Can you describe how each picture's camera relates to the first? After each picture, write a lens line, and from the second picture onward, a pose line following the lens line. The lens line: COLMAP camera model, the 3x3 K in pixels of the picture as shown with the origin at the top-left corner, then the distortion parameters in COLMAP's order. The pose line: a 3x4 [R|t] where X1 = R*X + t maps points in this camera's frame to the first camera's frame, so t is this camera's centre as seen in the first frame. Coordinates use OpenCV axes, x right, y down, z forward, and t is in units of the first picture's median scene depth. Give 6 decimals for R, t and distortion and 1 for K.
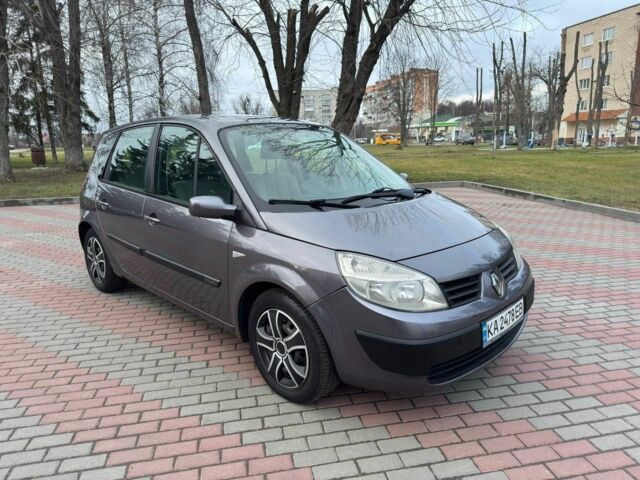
lens RADIAL K [[455.6, 0, 321.5], [0, 455.6, 240.1], [0, 0, 1]] dist [0.054294, -0.061538]
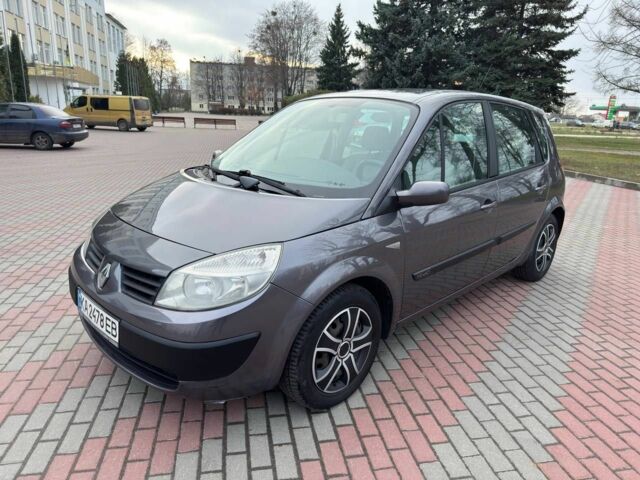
lens RADIAL K [[455.6, 0, 321.3], [0, 455.6, 235.3], [0, 0, 1]] dist [0.054294, -0.061538]
pose [[-0.021001, 0.277552, -0.960481, 1.230336], [-0.253271, 0.927879, 0.273669, -0.333445], [0.967167, 0.249010, 0.050809, 1.359920]]
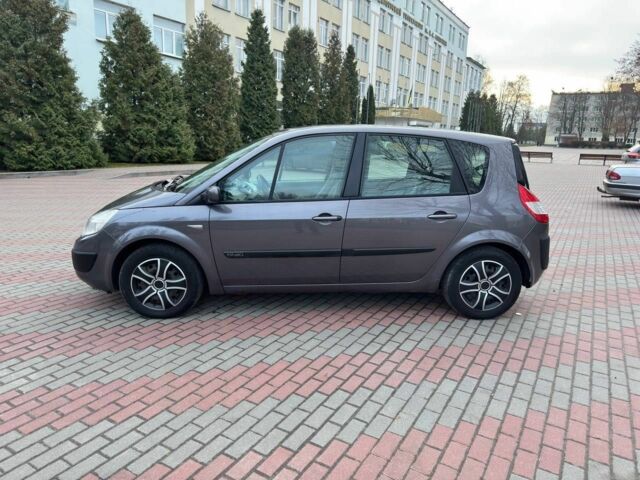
lens RADIAL K [[455.6, 0, 321.0], [0, 455.6, 238.0], [0, 0, 1]] dist [0.054294, -0.061538]
pose [[-0.690545, 0.159920, -0.705389, 1.076205], [-0.173088, 0.910377, 0.375839, -0.681583], [0.702274, 0.381628, -0.600976, 2.753041]]
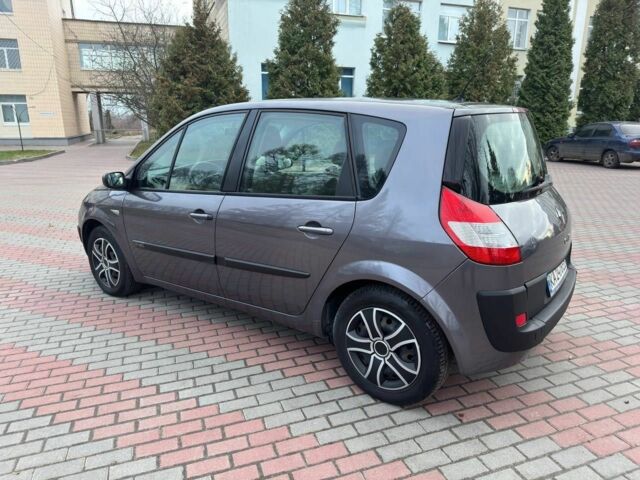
lens RADIAL K [[455.6, 0, 321.5], [0, 455.6, 234.0], [0, 0, 1]] dist [0.054294, -0.061538]
pose [[-0.992620, 0.054547, -0.108305, -0.189537], [0.000504, 0.894972, 0.446122, -0.689014], [0.121264, 0.442775, -0.888395, 3.005533]]
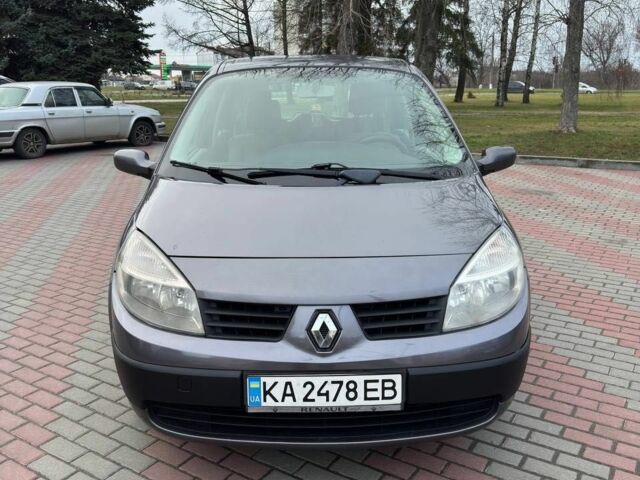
lens RADIAL K [[613.6, 0, 319.8], [0, 613.6, 226.9], [0, 0, 1]] dist [0.033019, 0.000000]
pose [[0.710304, 0.174446, -0.681936, 0.936976], [-0.158719, 0.983547, 0.086279, -0.117586], [0.685767, 0.046952, 0.726305, 0.384054]]
